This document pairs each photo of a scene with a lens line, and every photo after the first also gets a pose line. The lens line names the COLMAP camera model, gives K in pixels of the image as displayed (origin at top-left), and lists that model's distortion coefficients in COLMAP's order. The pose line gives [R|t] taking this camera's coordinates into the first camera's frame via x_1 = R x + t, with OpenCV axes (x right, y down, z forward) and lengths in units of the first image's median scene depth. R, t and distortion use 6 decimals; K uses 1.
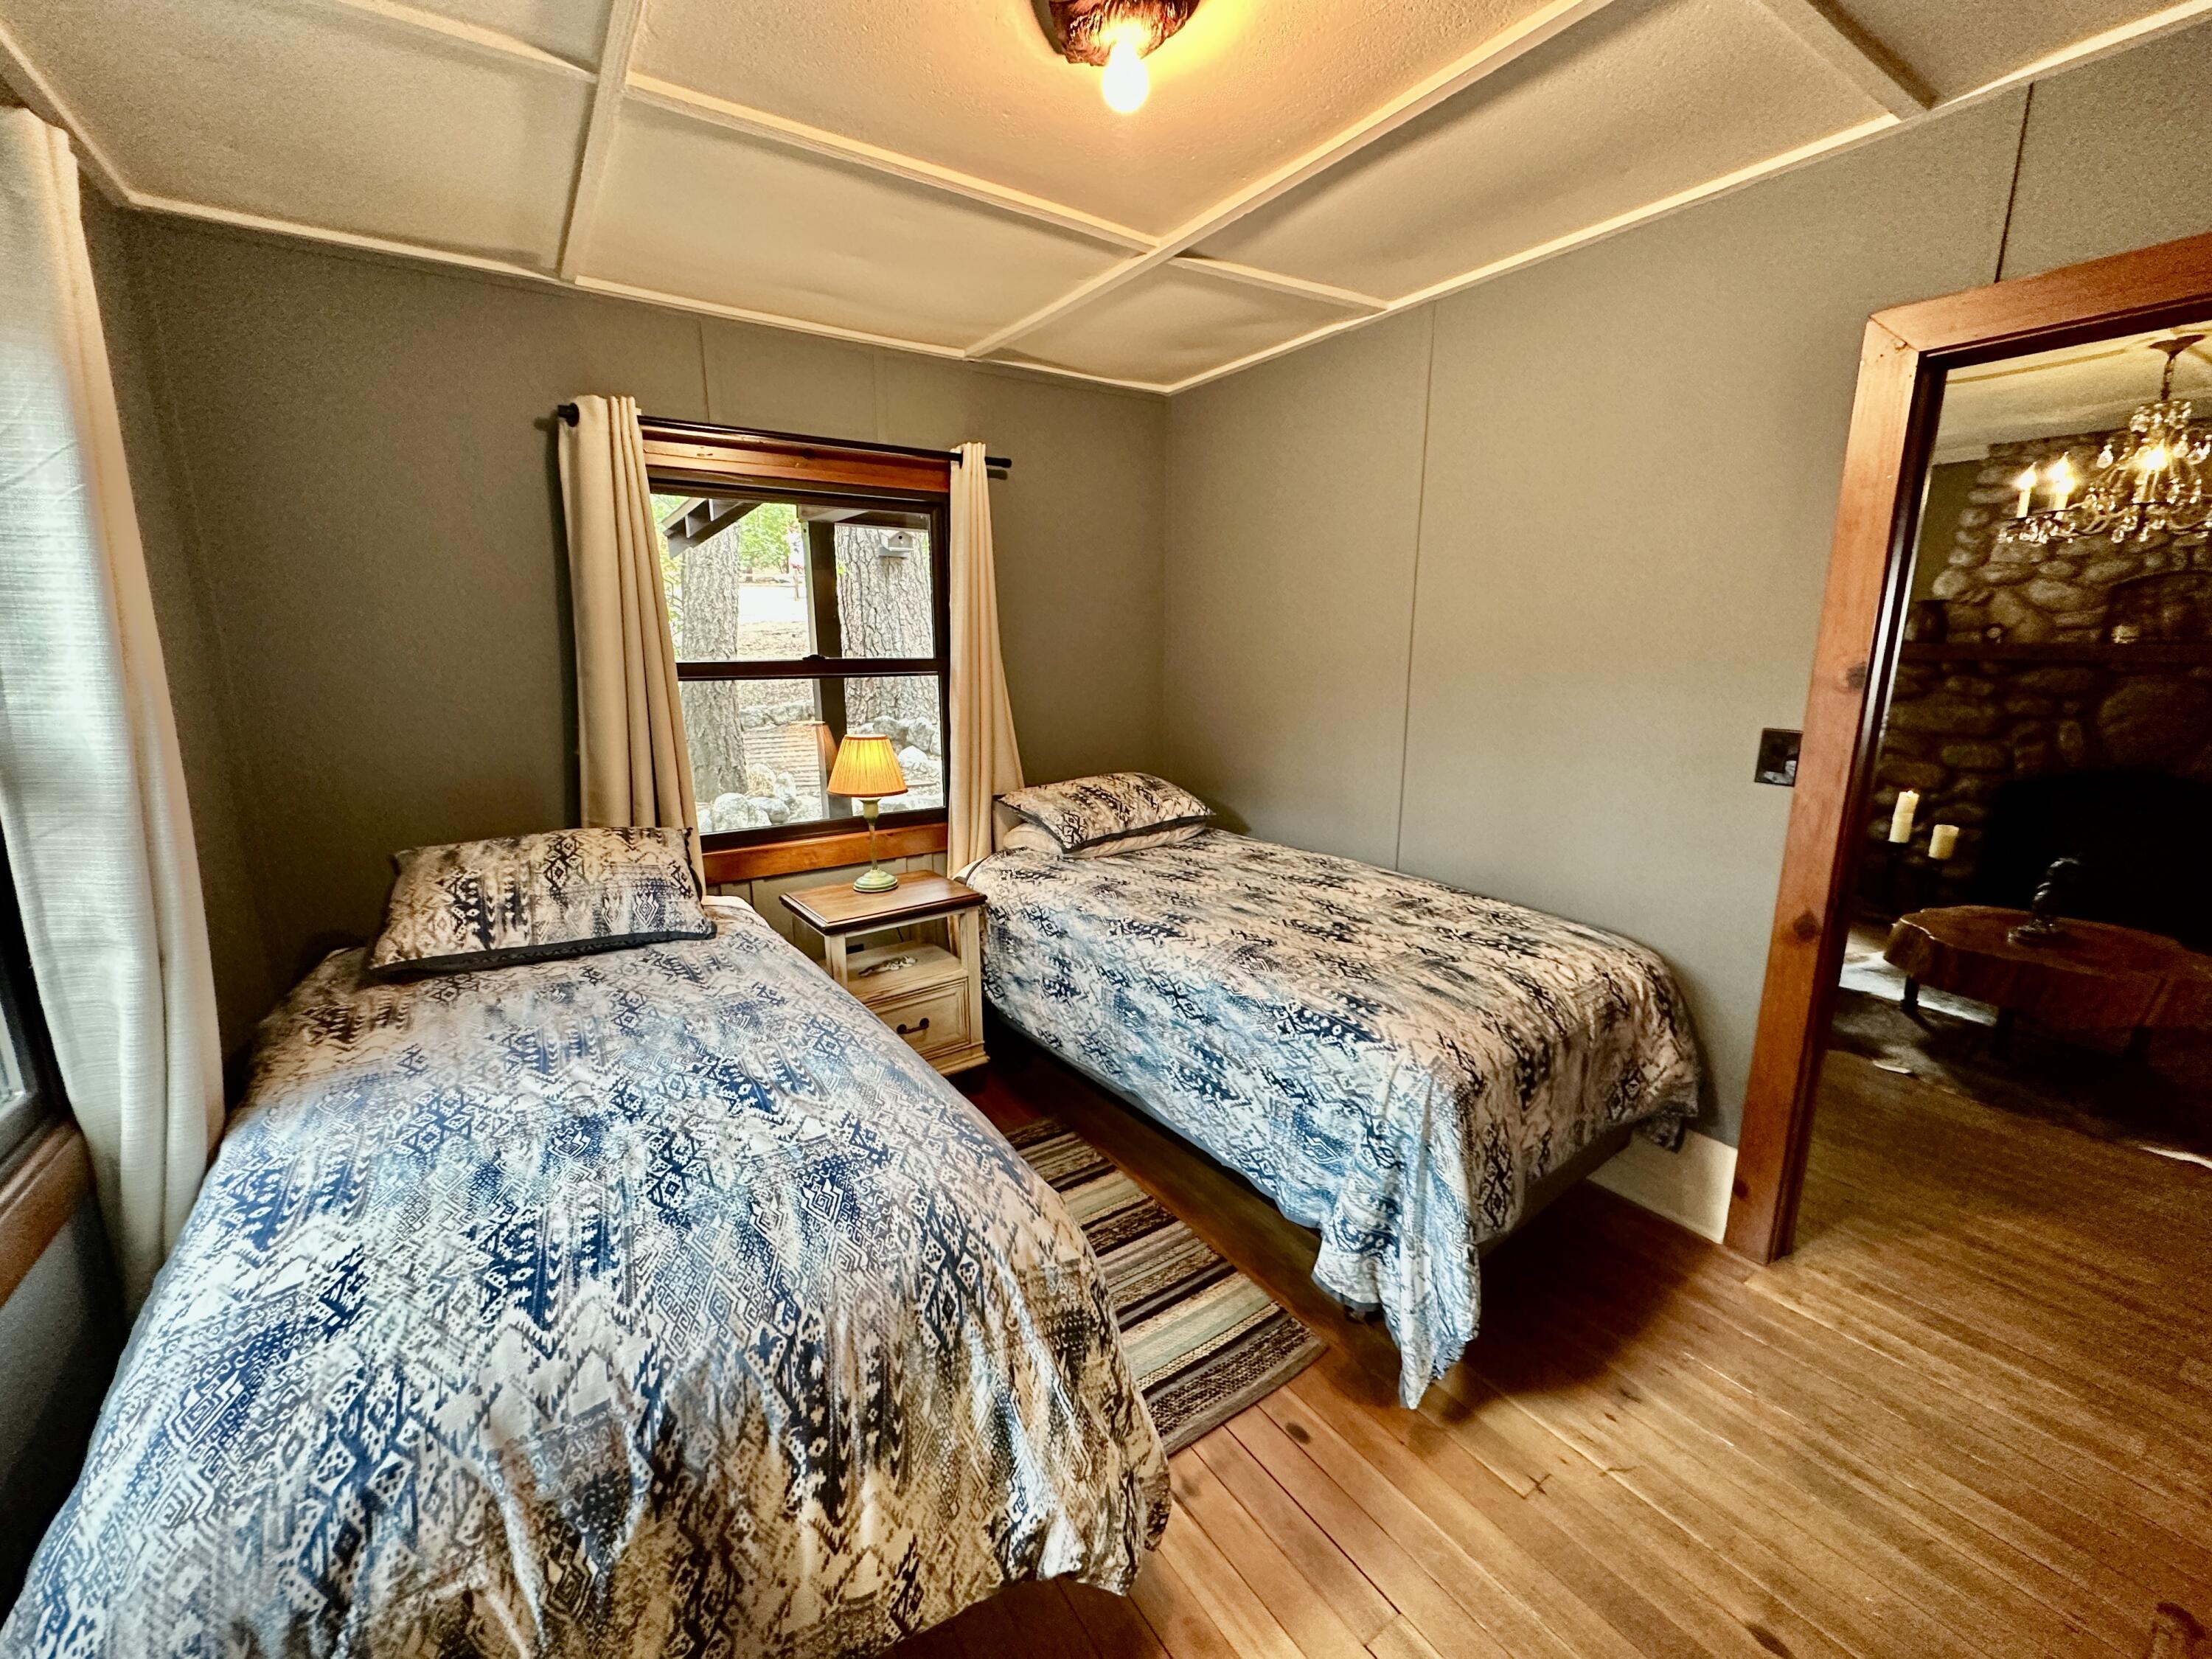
lens RADIAL K [[882.1, 0, 1101.5], [0, 882.1, 824.9], [0, 0, 1]] dist [-0.005140, 0.001028]
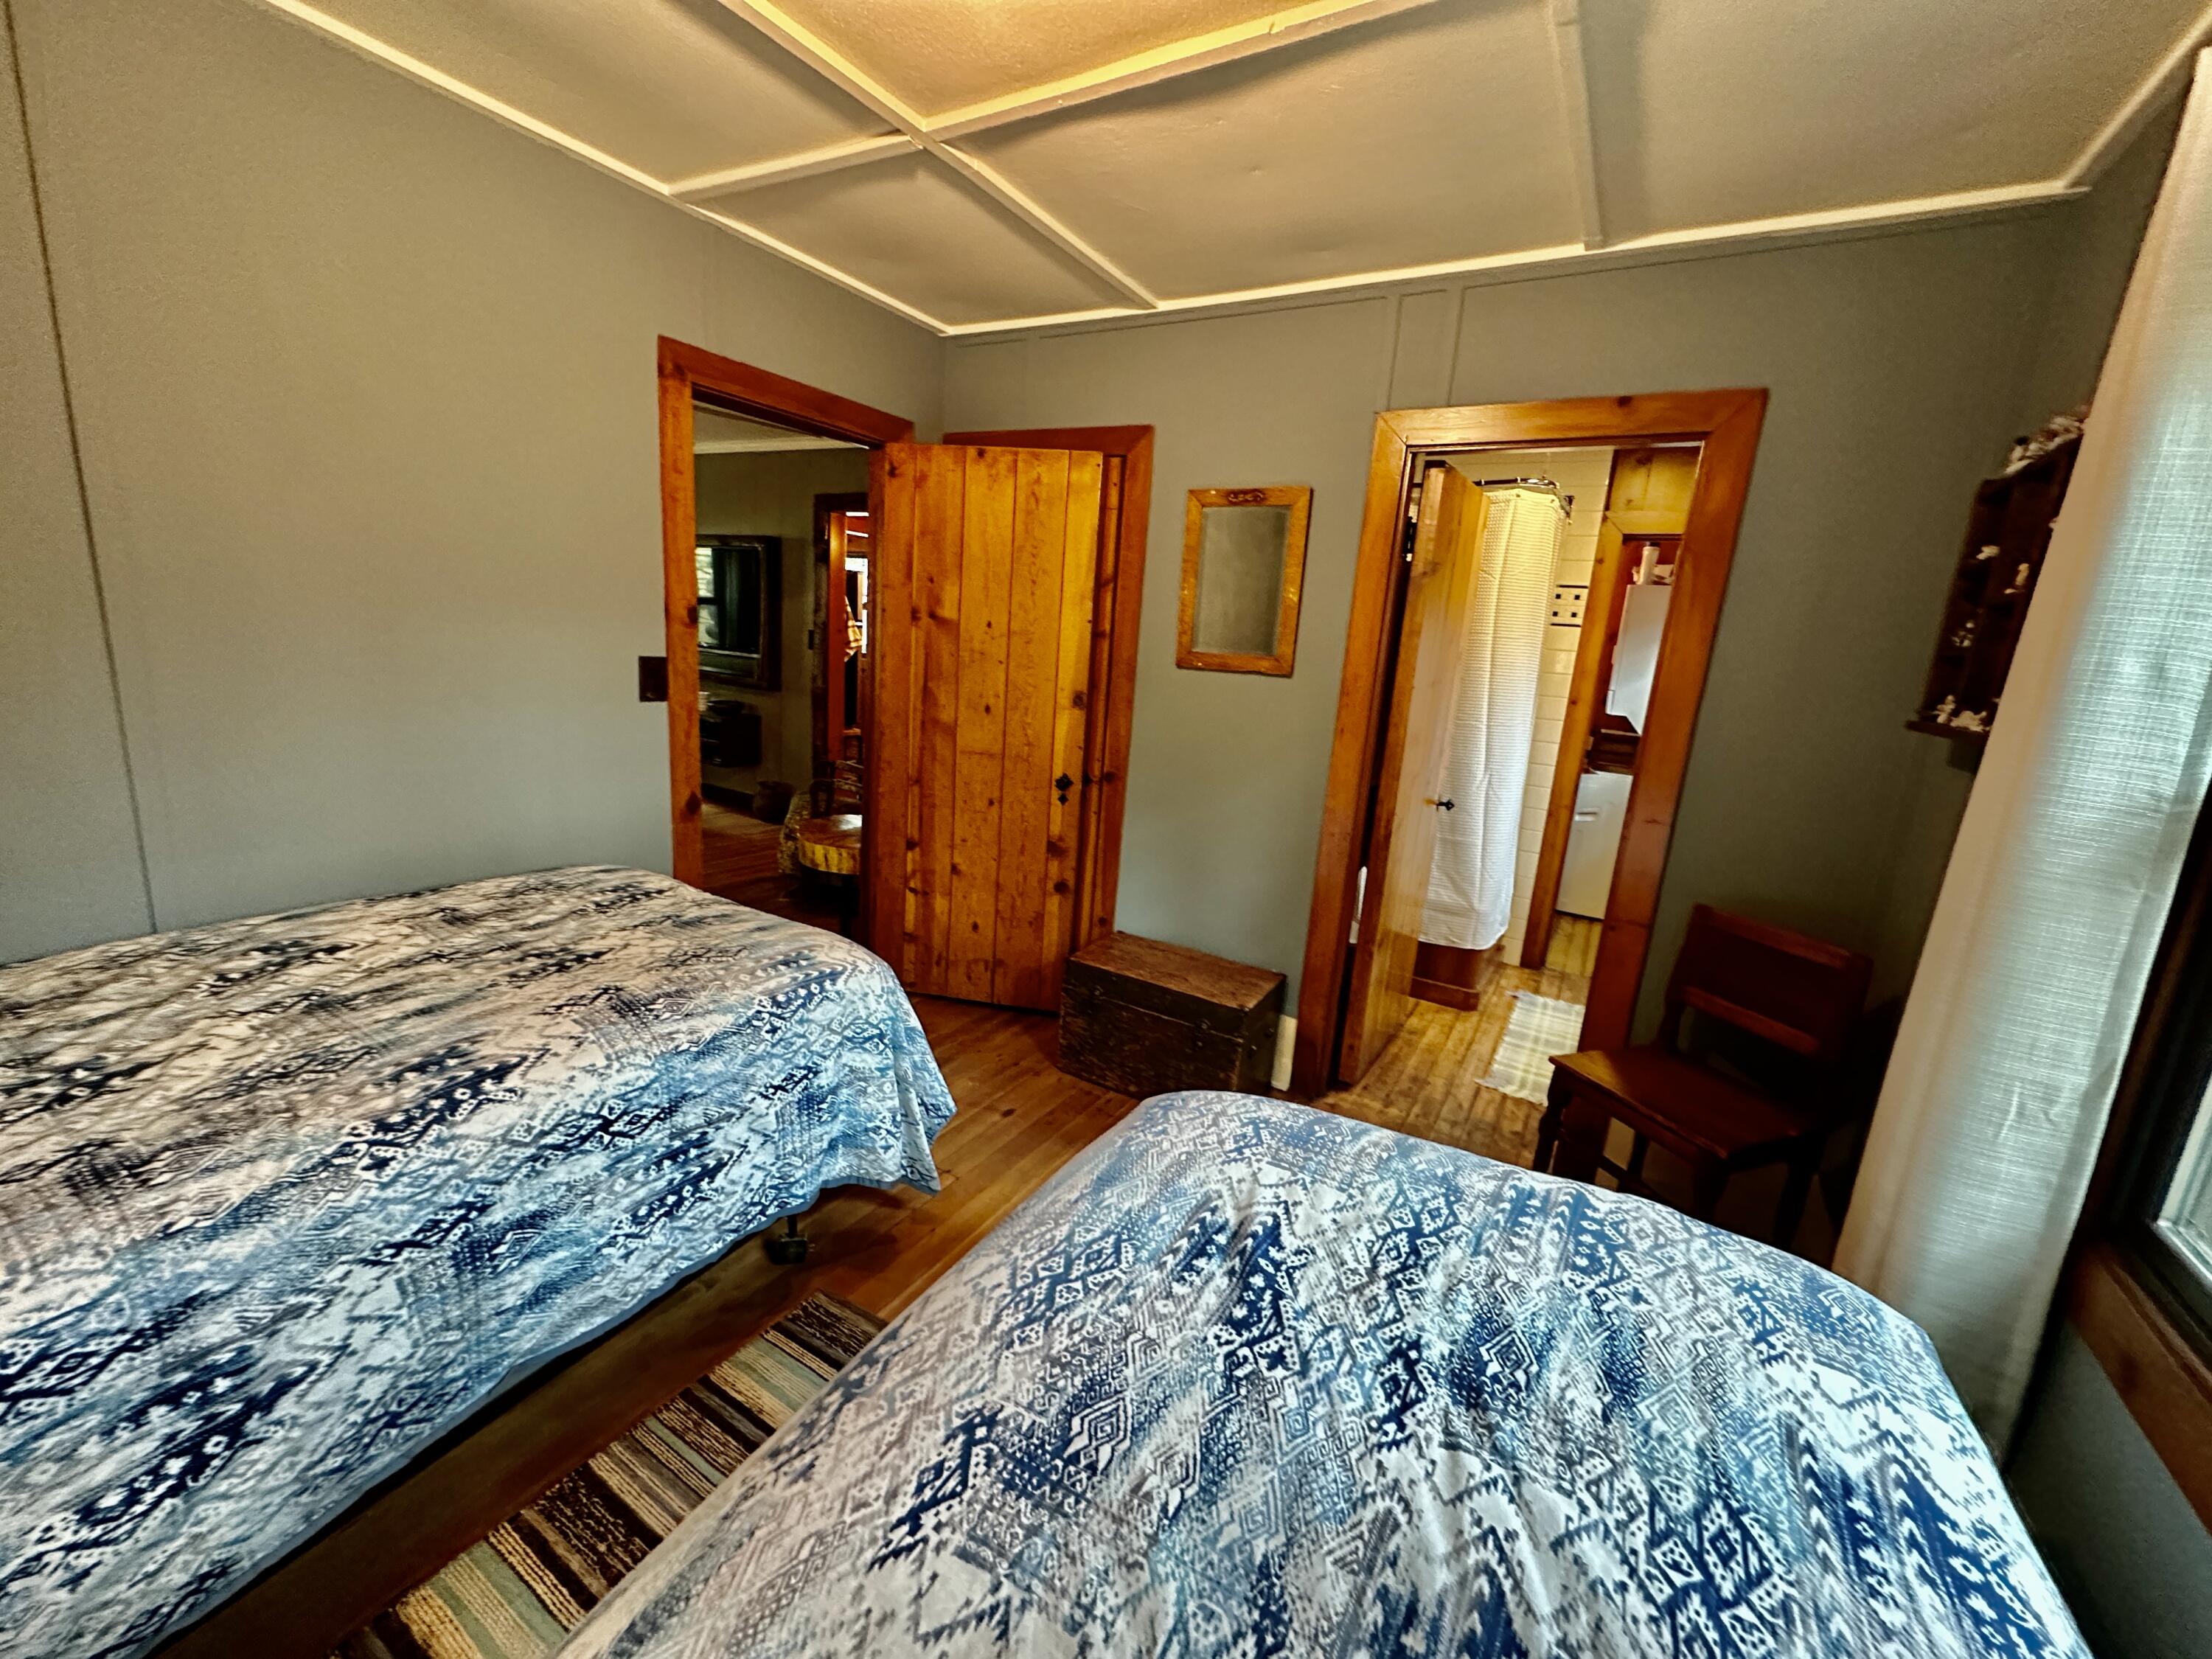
lens RADIAL K [[882.7, 0, 1121.3], [0, 882.7, 826.7], [0, 0, 1]] dist [0.029953, 0.000106]
pose [[-0.443485, -0.220069, 0.868844, -0.600582], [0.097298, 0.951838, 0.290755, -0.166086], [-0.890985, 0.213482, -0.400714, 0.887436]]
